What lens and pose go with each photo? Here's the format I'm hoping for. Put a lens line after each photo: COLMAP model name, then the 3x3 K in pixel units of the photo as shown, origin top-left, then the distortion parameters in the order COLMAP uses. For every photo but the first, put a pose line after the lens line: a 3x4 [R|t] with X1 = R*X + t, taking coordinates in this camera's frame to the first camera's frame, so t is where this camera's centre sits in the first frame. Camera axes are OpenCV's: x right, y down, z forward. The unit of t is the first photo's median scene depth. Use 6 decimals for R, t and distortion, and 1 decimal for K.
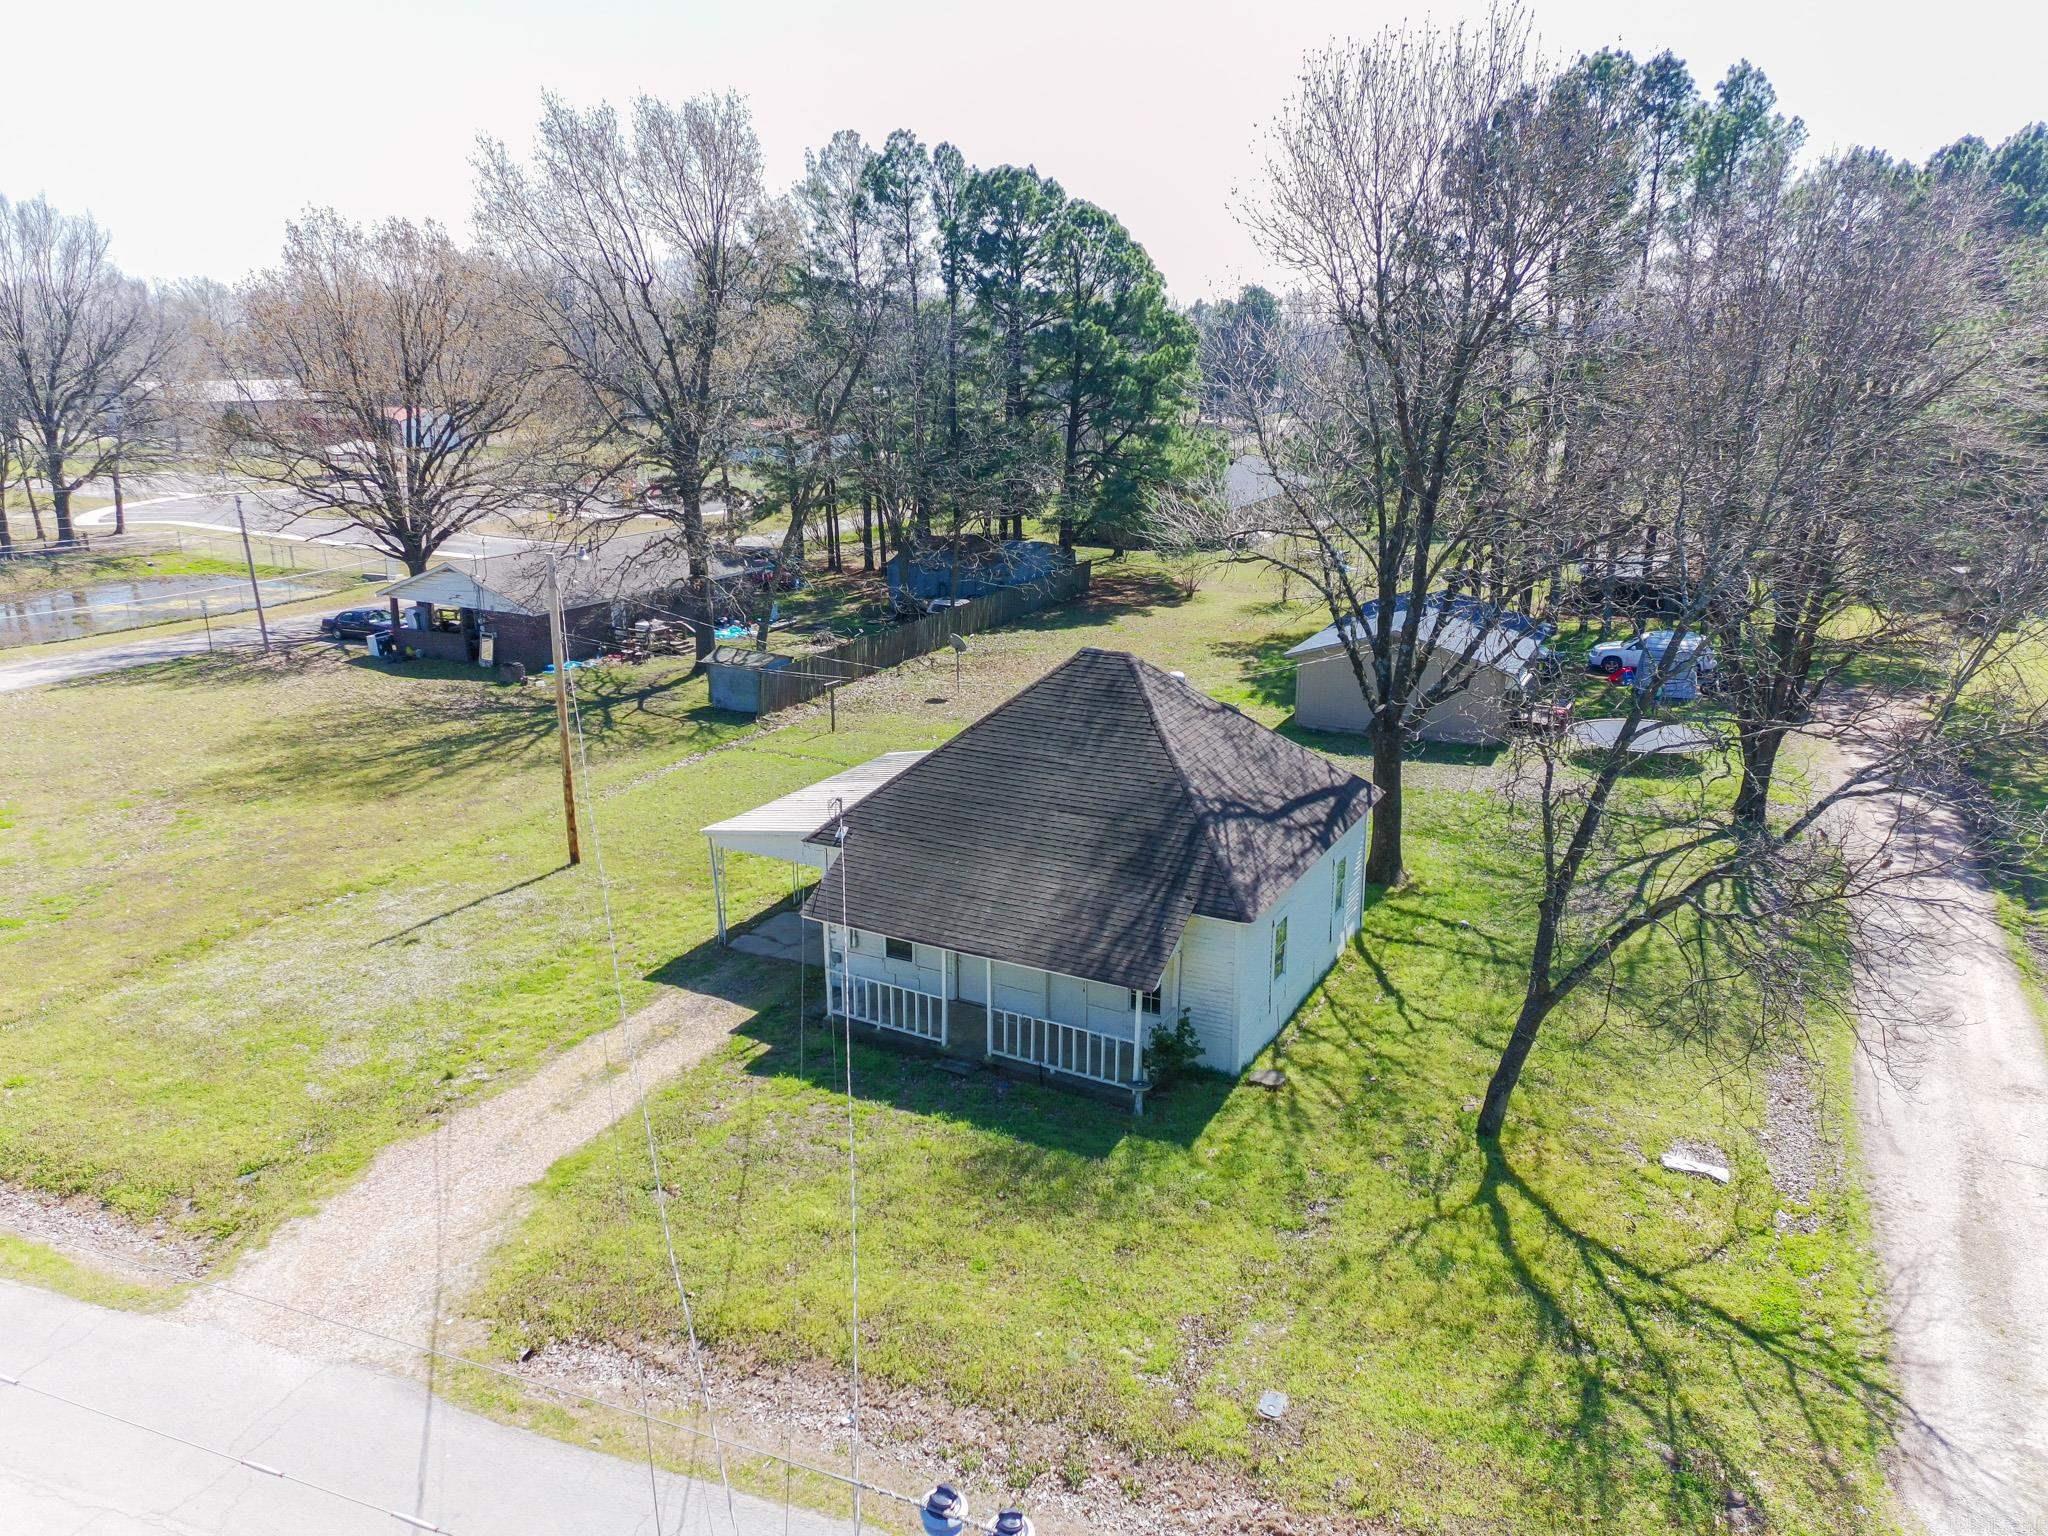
lens RADIAL K [[1484.2, 0, 1032.5], [0, 1484.2, 774.0], [0, 0, 1]] dist [0.095435, -0.003080]
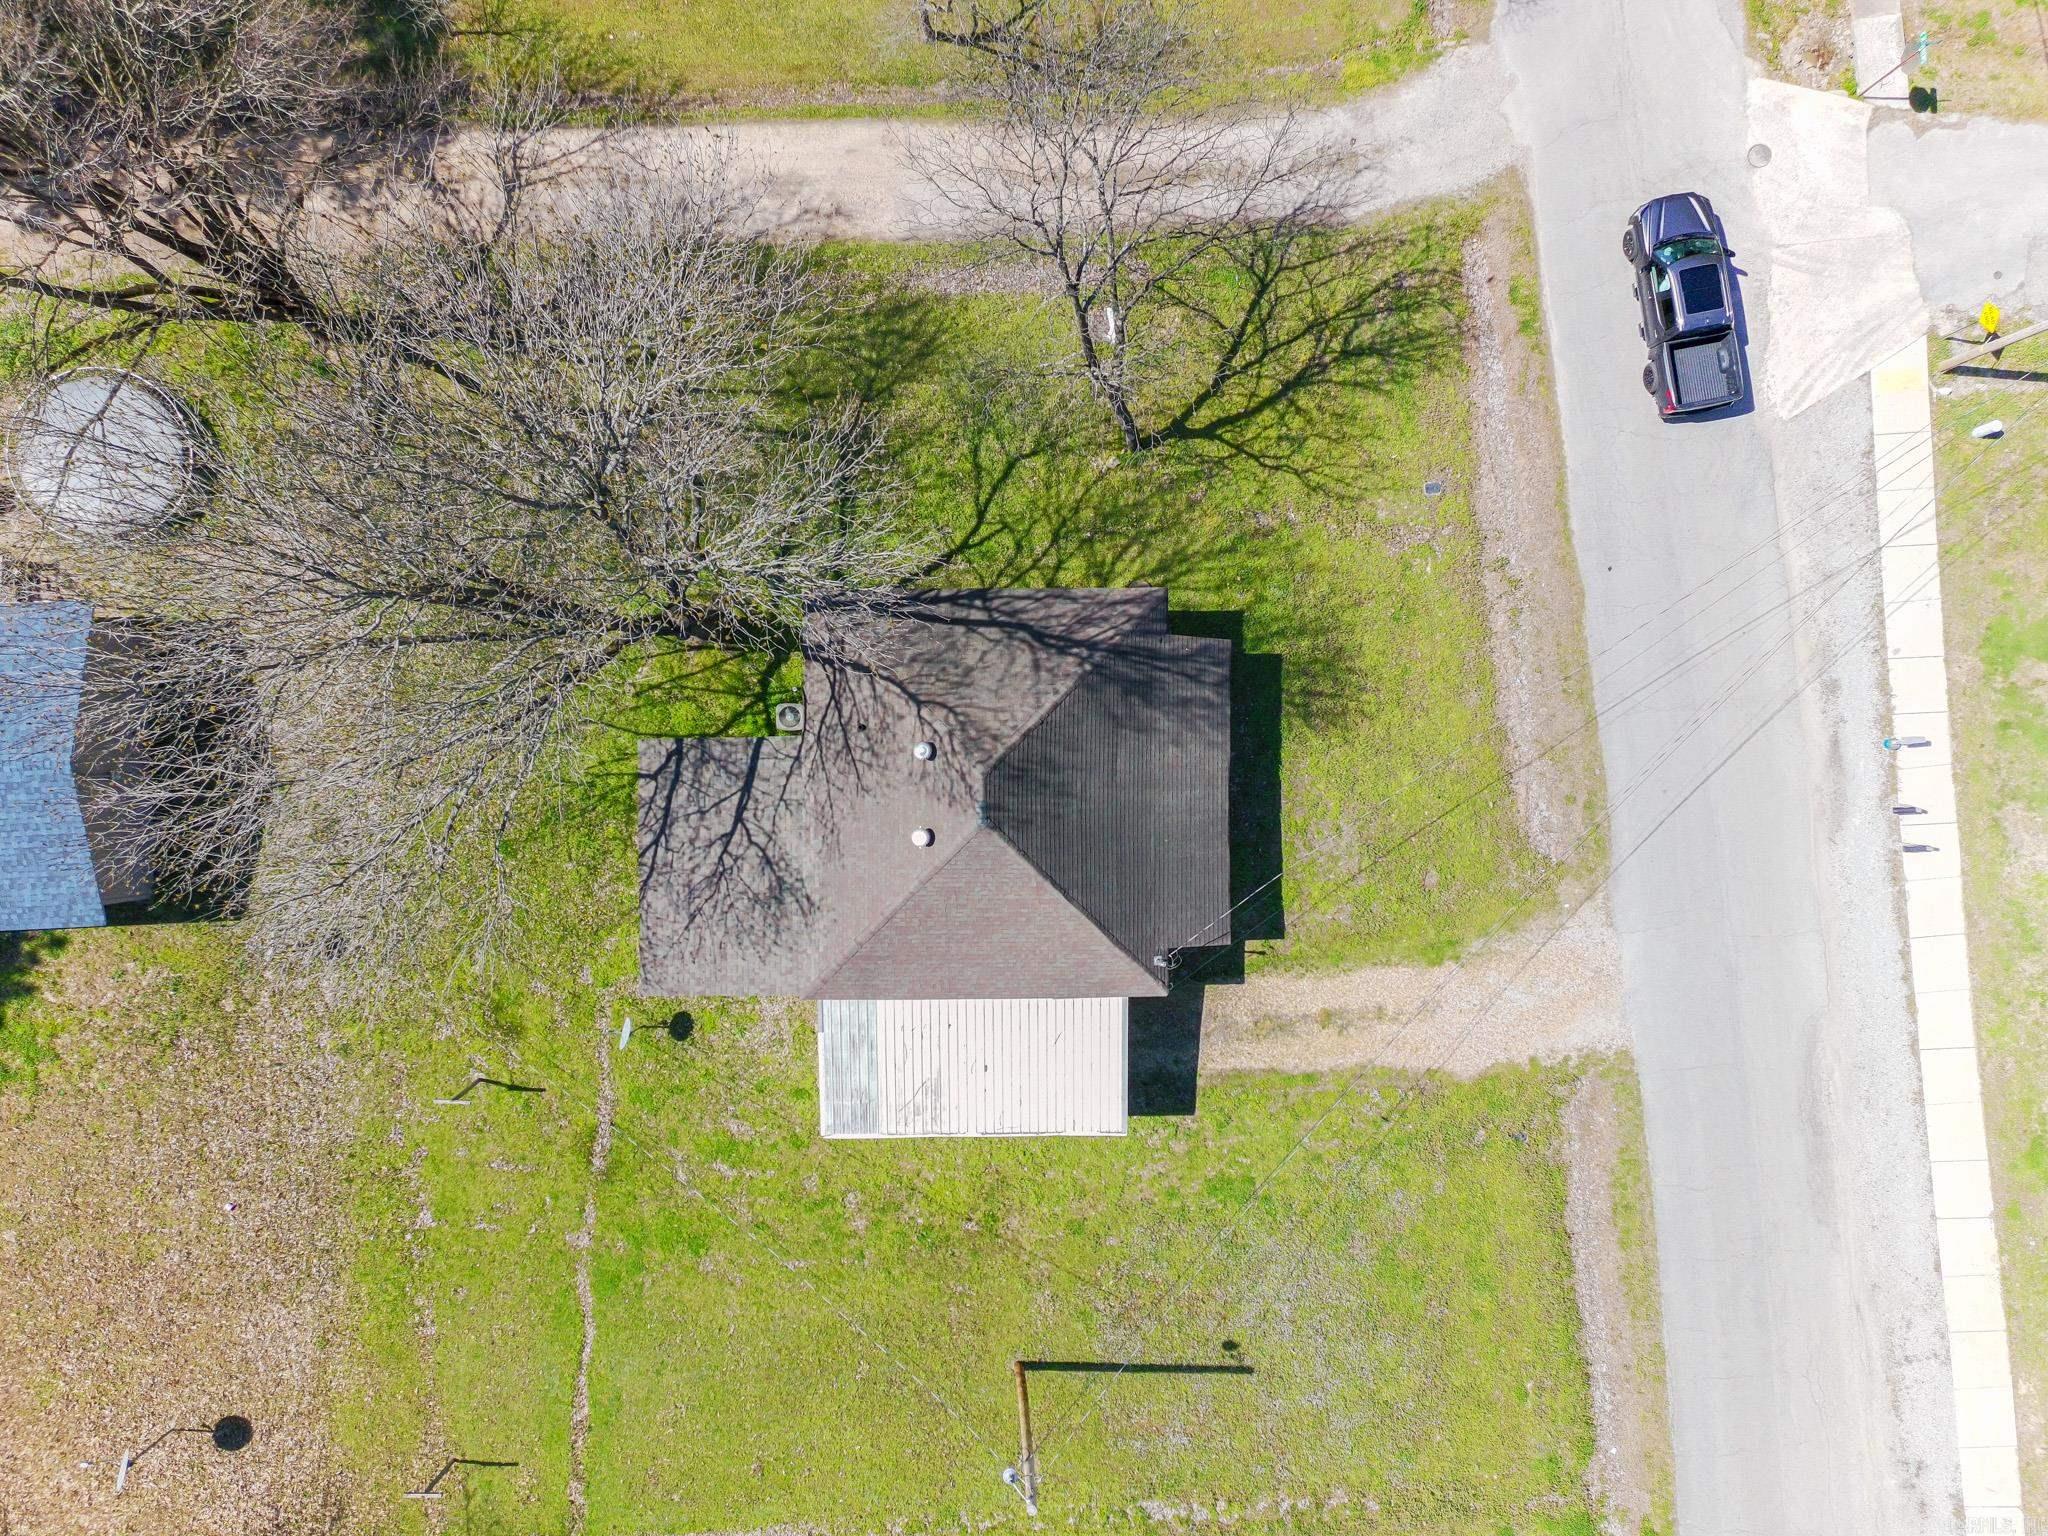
lens RADIAL K [[1484.2, 0, 1032.5], [0, 1484.2, 774.0], [0, 0, 1]] dist [0.095435, -0.003080]
pose [[-0.471256, -0.881992, -0.002703, 0.069159], [0.235097, -0.128566, 0.963431, -1.470893], [-0.850087, 0.453388, 0.267941, 0.942710]]
